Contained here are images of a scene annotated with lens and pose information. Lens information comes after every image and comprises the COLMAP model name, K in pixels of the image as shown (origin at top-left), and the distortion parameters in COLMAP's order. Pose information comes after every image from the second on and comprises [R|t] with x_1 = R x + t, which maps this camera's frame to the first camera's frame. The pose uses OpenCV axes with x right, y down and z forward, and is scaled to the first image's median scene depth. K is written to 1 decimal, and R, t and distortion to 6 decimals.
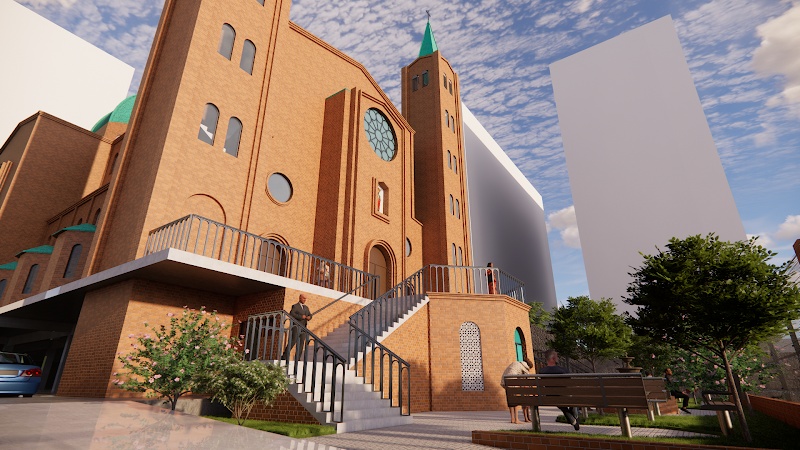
lens RADIAL K [[401.0, 0, 400.0], [0, 401.0, 225.0], [0, 0, 1]] dist [0.015019, 0.000147]
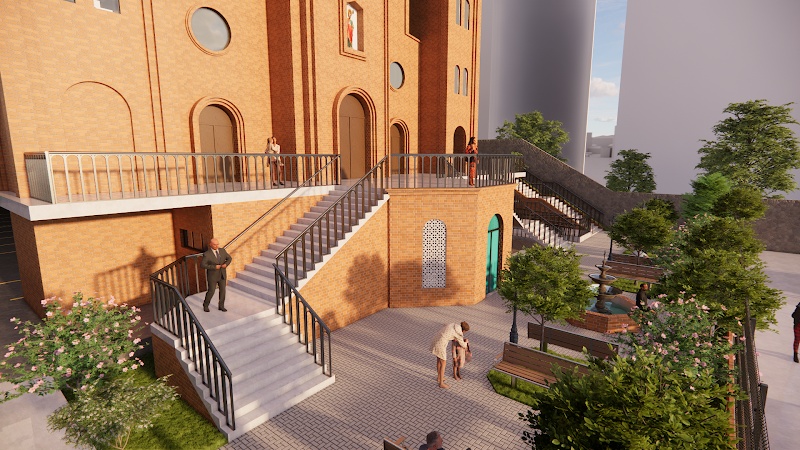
lens RADIAL K [[401.0, 0, 400.0], [0, 401.0, 225.0], [0, 0, 1]] dist [0.015019, 0.000147]
pose [[0.996965, 0.013540, -0.076659, 0.123170], [0.028710, 0.851380, 0.523764, -0.164910], [0.072358, -0.524375, 0.848407, 0.171404]]
